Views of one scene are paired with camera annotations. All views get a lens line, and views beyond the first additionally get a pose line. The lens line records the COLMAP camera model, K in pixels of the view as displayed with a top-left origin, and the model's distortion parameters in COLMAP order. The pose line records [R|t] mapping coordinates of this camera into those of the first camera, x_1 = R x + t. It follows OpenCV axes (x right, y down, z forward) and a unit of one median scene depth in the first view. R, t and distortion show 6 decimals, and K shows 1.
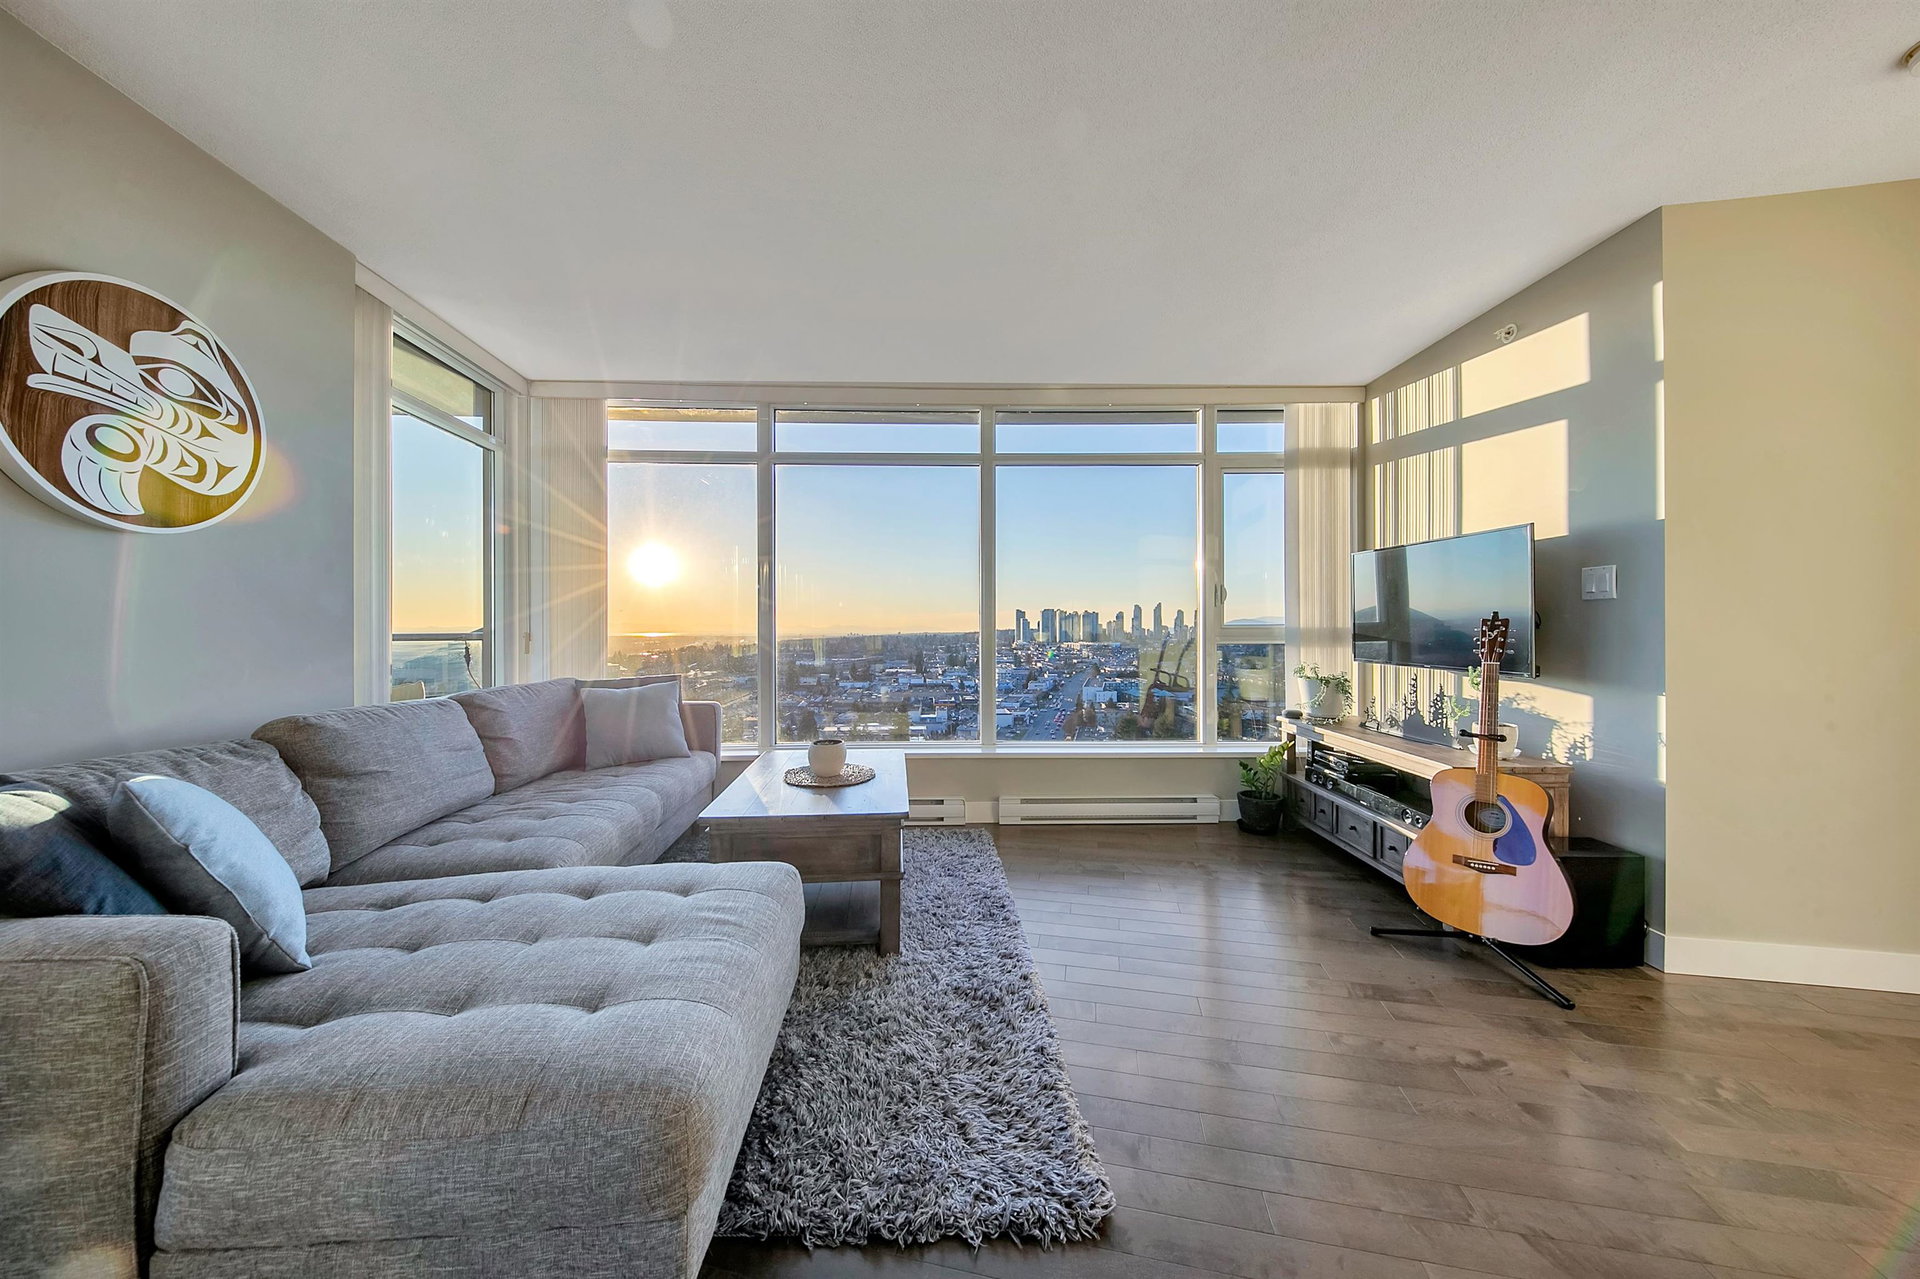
lens RADIAL K [[611.9, 0, 944.0], [0, 611.9, 627.8], [0, 0, 1]] dist [-0.002182, -0.000288]
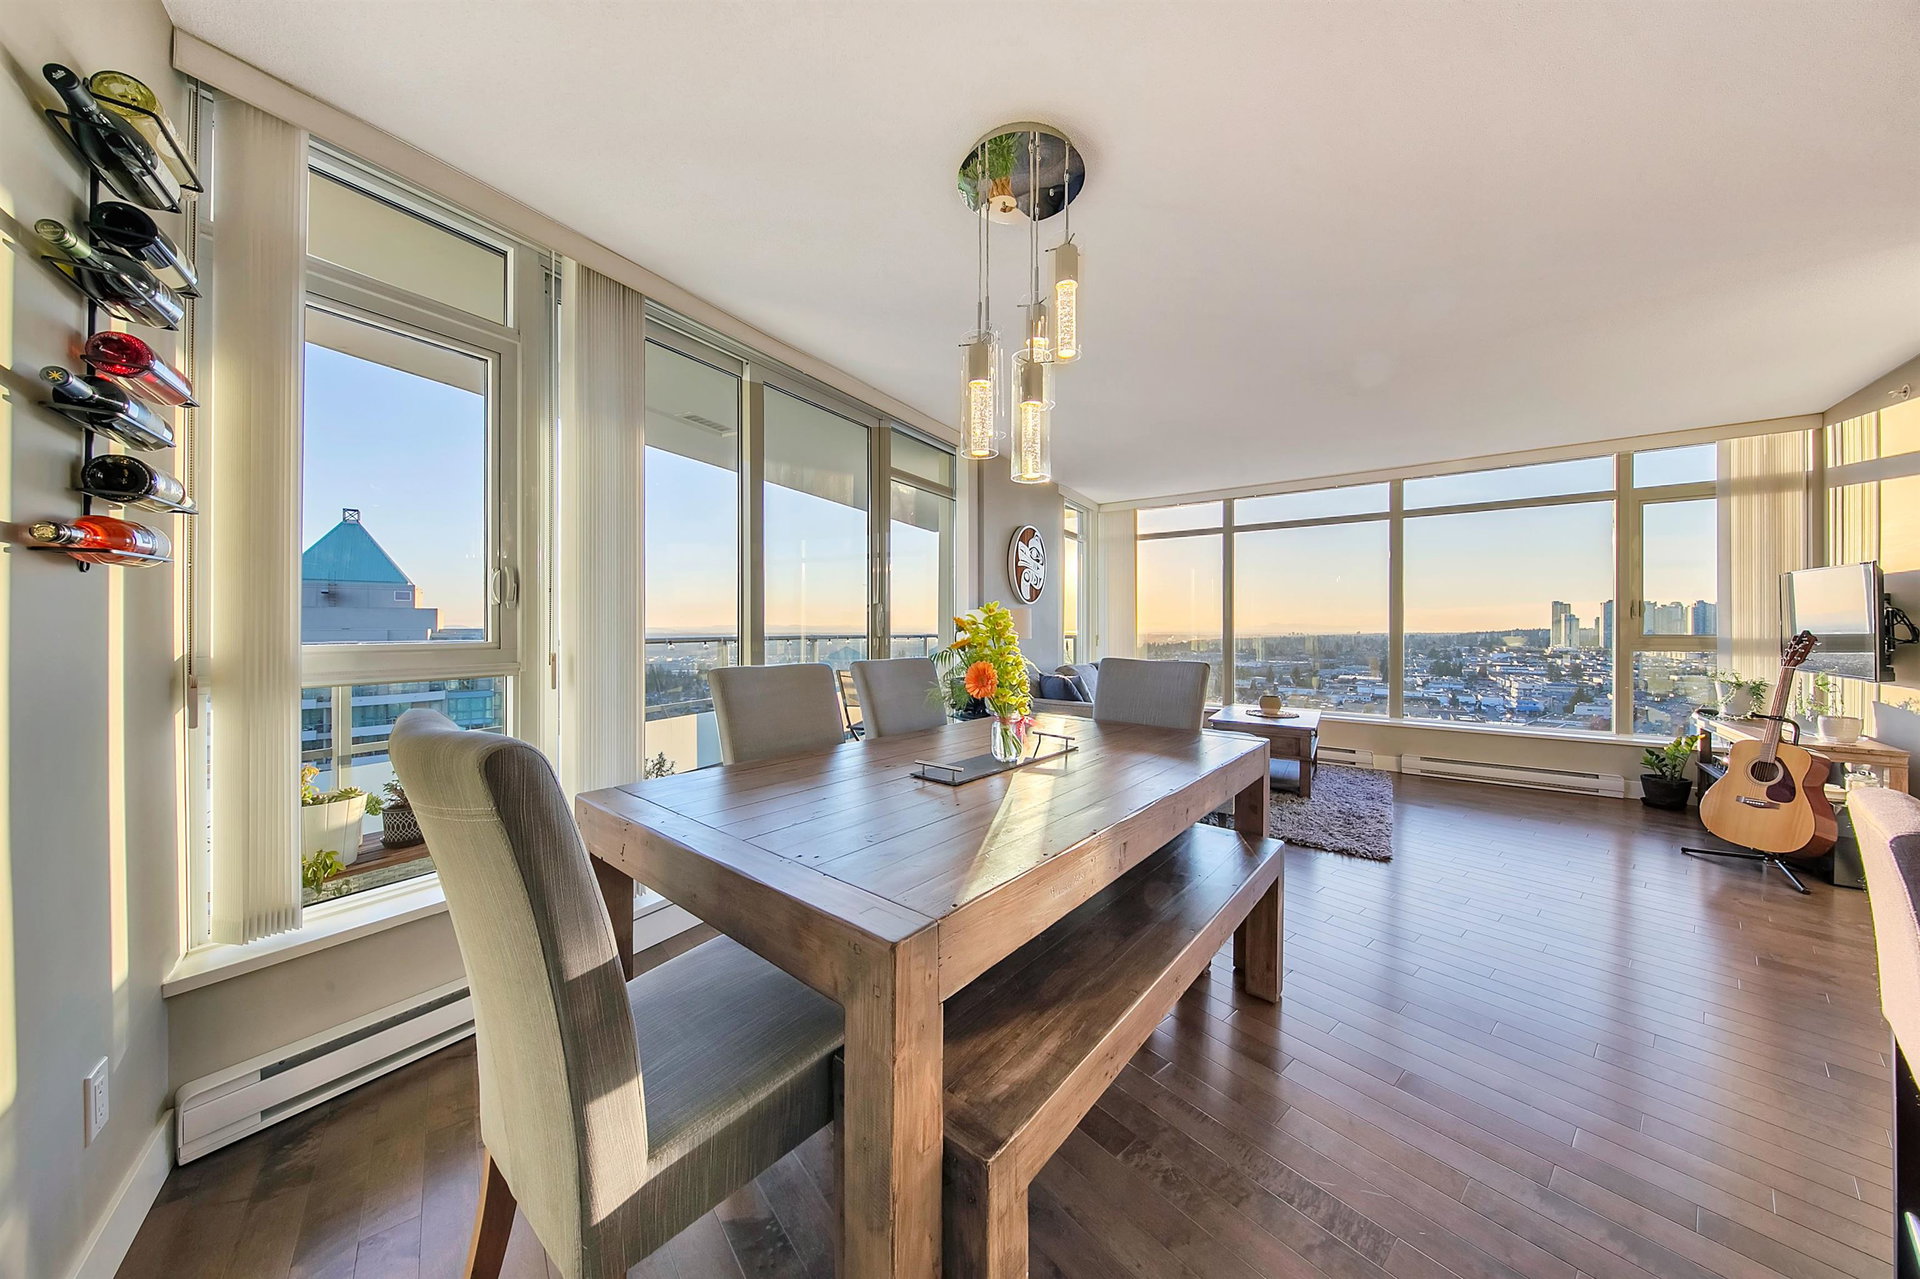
lens RADIAL K [[611.9, 0, 956.0], [0, 611.9, 624.6], [0, 0, 1]] dist [-0.002182, -0.000288]
pose [[0.792923, 0.001220, -0.609320, 0.158021], [-0.002666, 0.999995, -0.001466, -0.023680], [0.609315, 0.002787, 0.792923, -0.898102]]
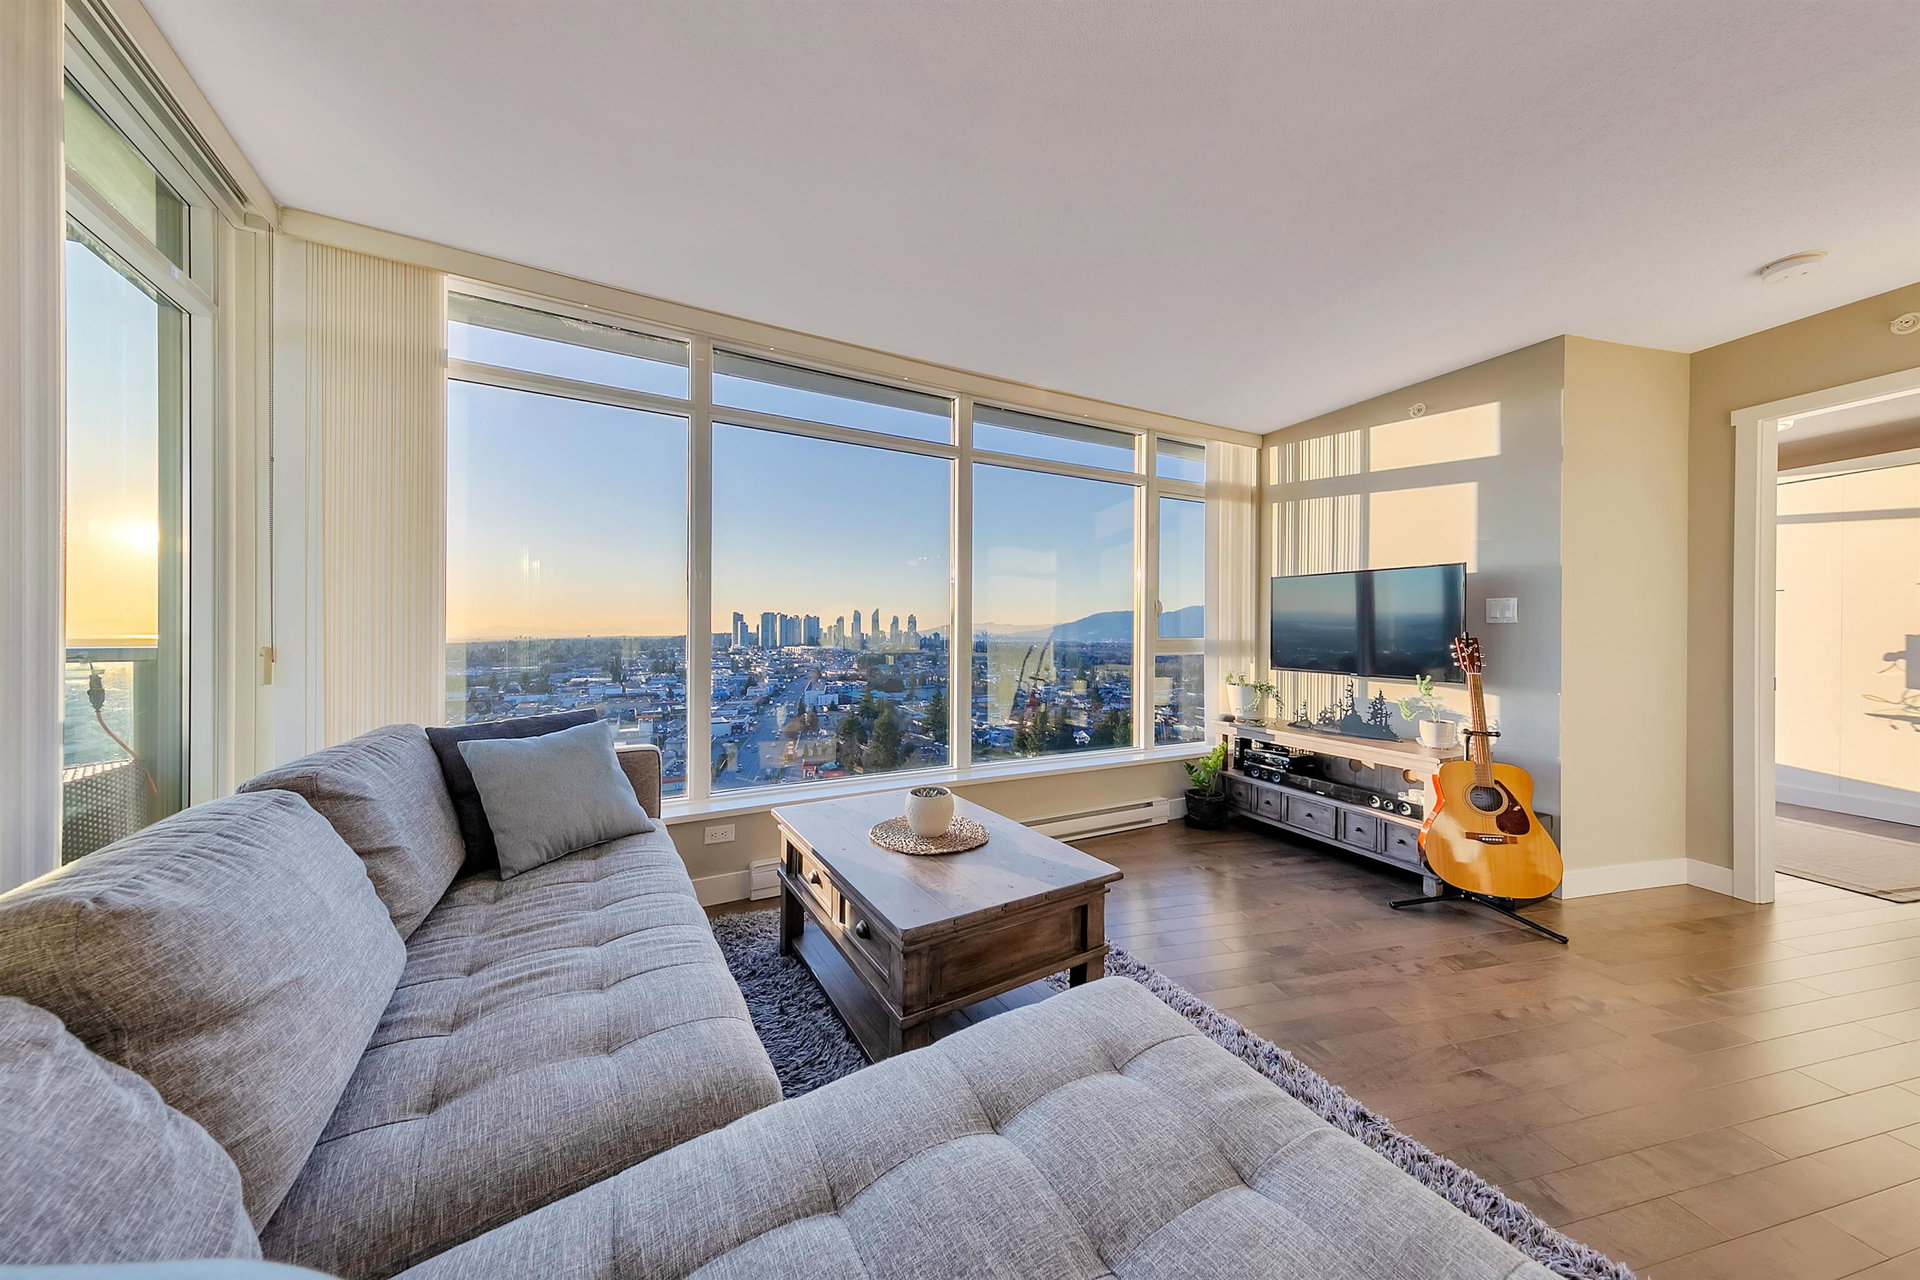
lens RADIAL K [[611.9, 0, 947.8], [0, 611.9, 635.4], [0, 0, 1]] dist [-0.002182, -0.000288]
pose [[0.897692, 0.004084, 0.440605, -0.428807], [-0.006722, 0.999968, 0.004428, -0.012886], [-0.440573, -0.006937, 0.897690, 0.246925]]
